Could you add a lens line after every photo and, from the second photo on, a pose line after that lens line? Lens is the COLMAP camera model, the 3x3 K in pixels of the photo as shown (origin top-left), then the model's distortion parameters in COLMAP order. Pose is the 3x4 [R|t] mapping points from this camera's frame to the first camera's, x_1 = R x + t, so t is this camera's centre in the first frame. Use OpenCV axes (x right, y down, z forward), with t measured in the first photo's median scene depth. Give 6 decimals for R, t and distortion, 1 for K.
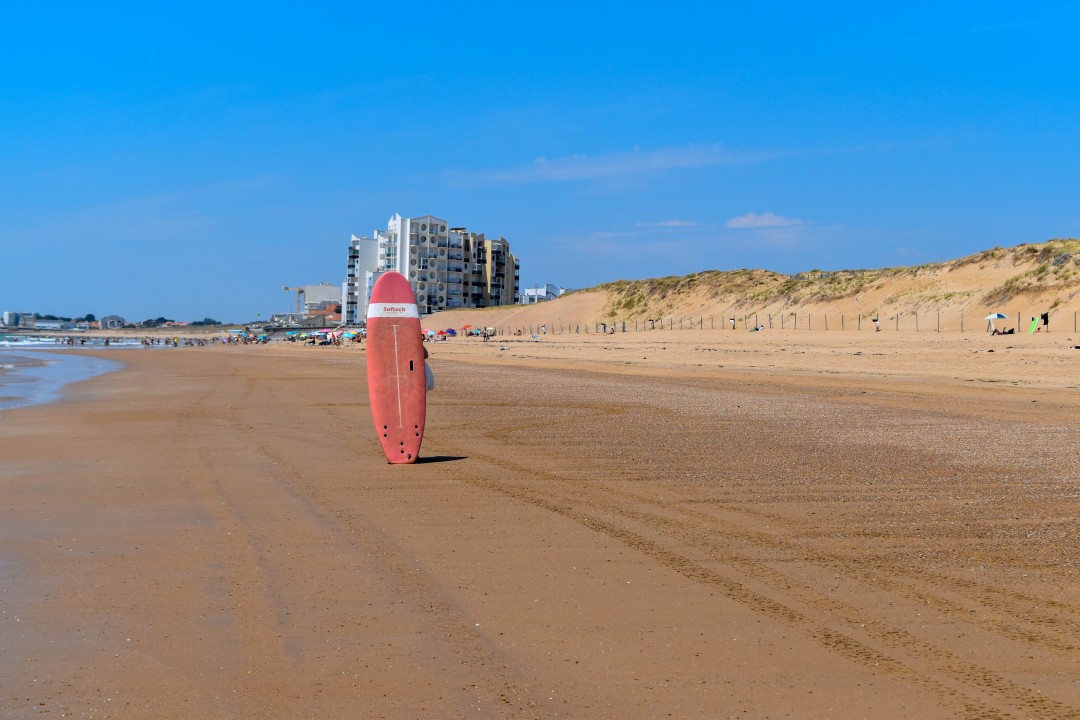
lens RADIAL K [[1863.2, 0, 541.6], [0, 1863.2, 359.4], [0, 0, 1]] dist [0.010492, 0.000000]
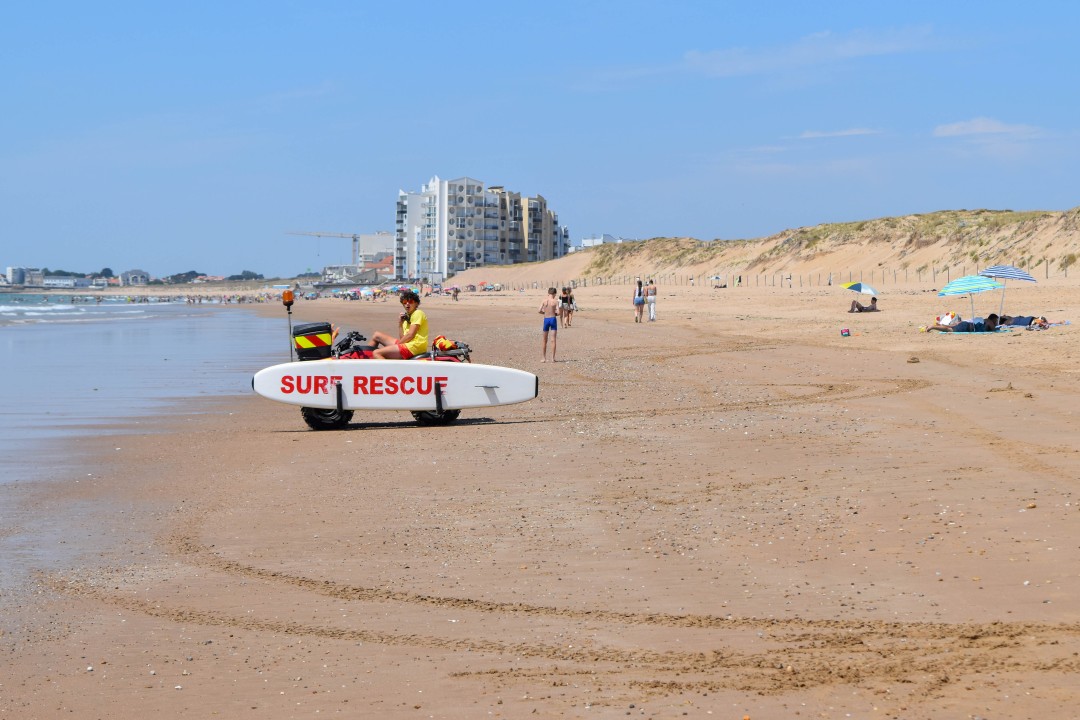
lens RADIAL K [[2533.7, 0, 539.4], [0, 2533.7, 359.8], [0, 0, 1]] dist [-0.018021, 0.000000]
pose [[0.998089, -0.012614, -0.060485, 0.060210], [0.013599, 0.999781, 0.015886, 0.003983], [0.060272, -0.016678, 0.998043, -0.393081]]
